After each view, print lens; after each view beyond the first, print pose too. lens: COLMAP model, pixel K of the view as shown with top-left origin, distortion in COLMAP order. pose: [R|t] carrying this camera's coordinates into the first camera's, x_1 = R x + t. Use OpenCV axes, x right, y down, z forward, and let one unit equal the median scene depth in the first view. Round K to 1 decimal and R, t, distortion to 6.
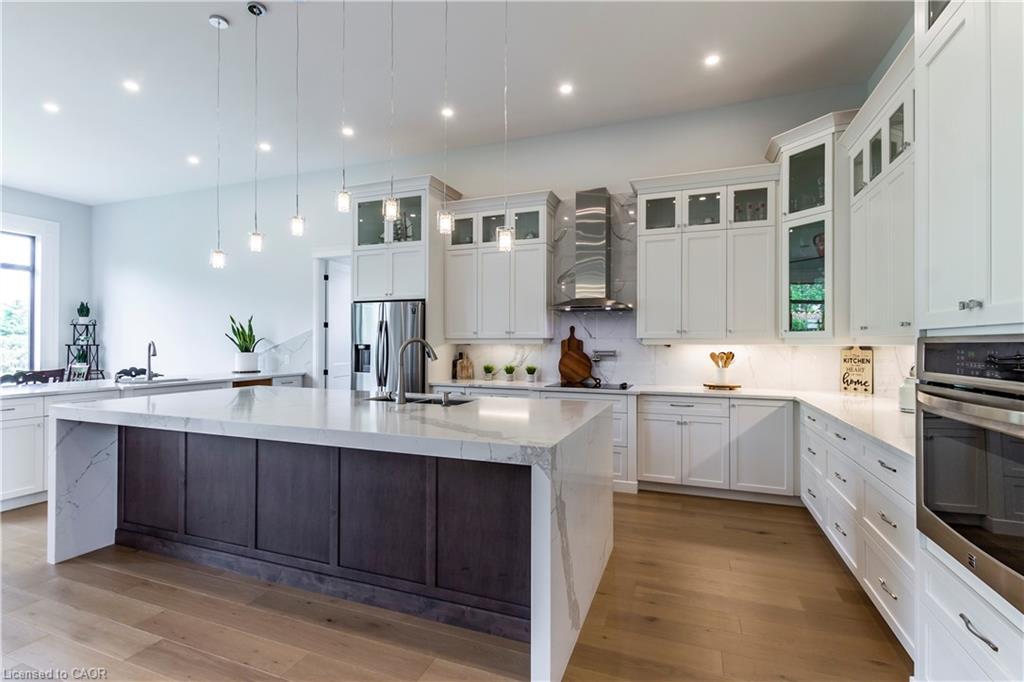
lens RADIAL K [[471.9, 0, 506.8], [0, 471.9, 337.4], [0, 0, 1]] dist [0.011197, -0.003348]
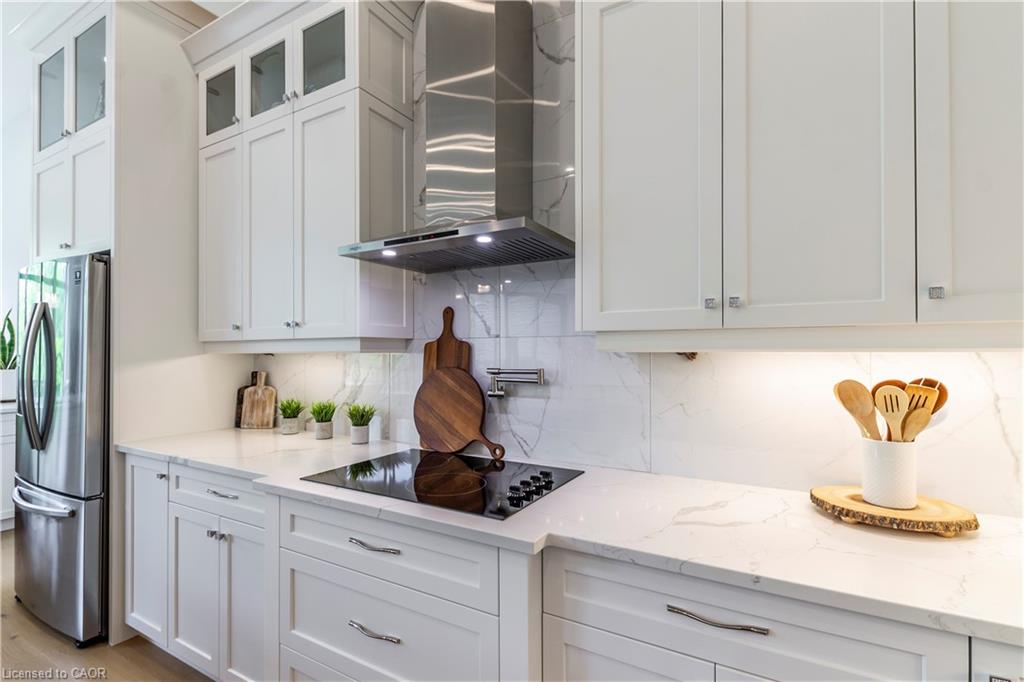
lens RADIAL K [[471.9, 0, 515.3], [0, 471.9, 343.5], [0, 0, 1]] dist [0.011197, -0.003348]
pose [[0.989741, -0.010144, -0.142516, 0.251676], [0.009588, 0.999944, -0.004586, 0.009405], [0.142554, 0.003172, 0.989782, 0.618952]]
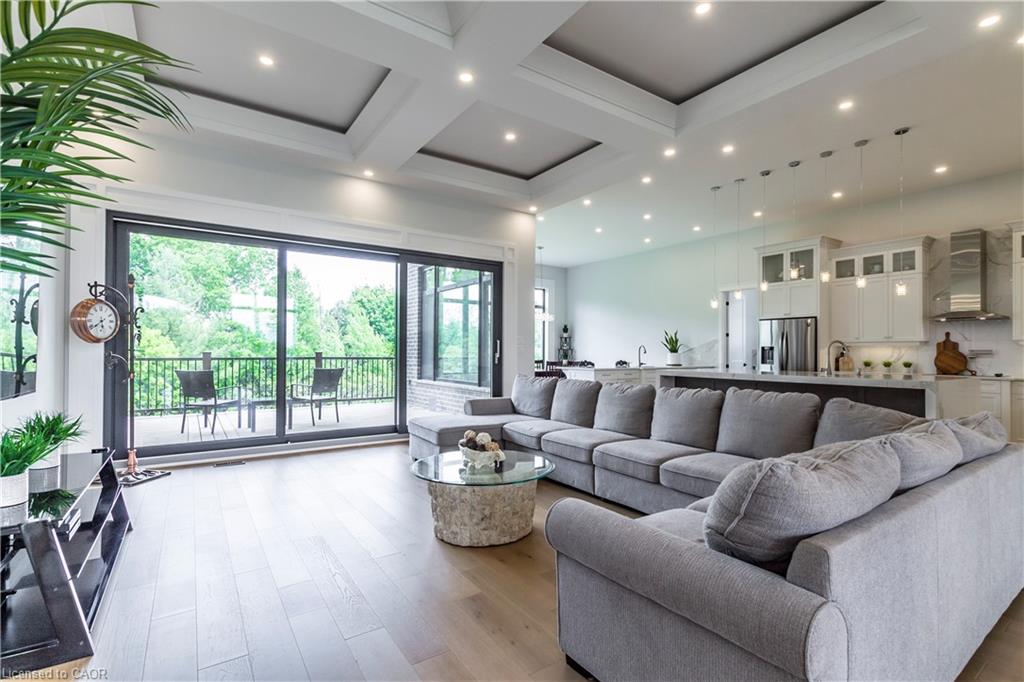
lens RADIAL K [[471.9, 0, 515.5], [0, 471.9, 347.5], [0, 0, 1]] dist [0.011197, -0.003348]
pose [[0.824385, -0.005789, -0.566001, -0.109388], [0.007798, 0.999969, 0.001131, 0.009283], [0.565976, -0.005346, 0.824404, -0.808446]]
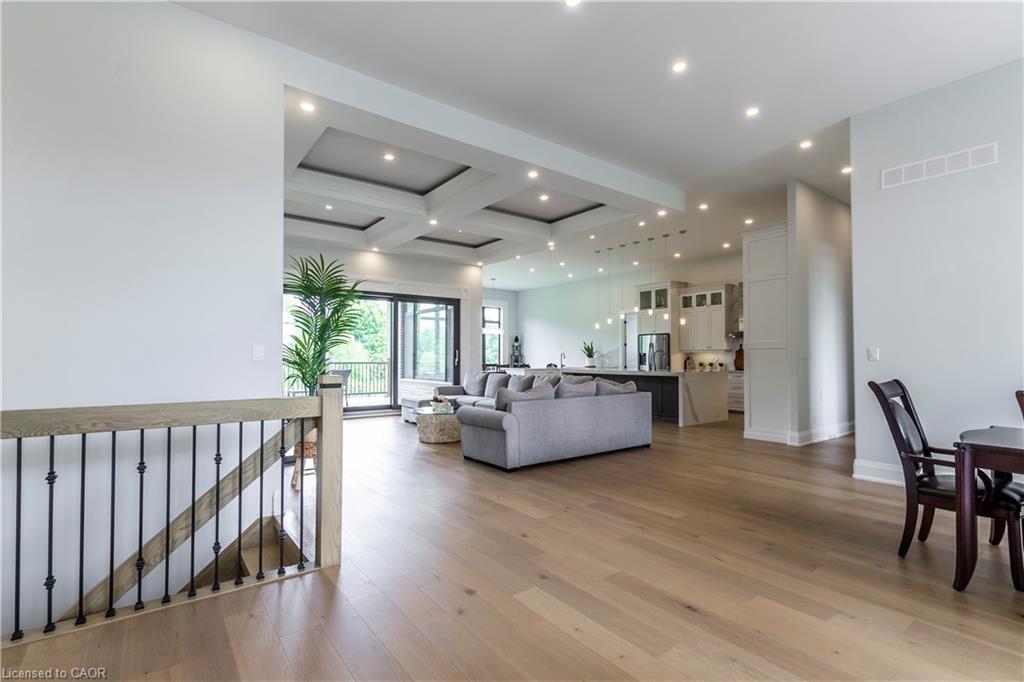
lens RADIAL K [[471.9, 0, 515.7], [0, 471.9, 346.4], [0, 0, 1]] dist [0.011197, -0.003348]
pose [[0.853285, -0.016585, -0.521181, 0.386212], [0.012865, 0.999859, -0.010753, -0.001800], [0.521286, 0.002471, 0.853378, -1.358381]]
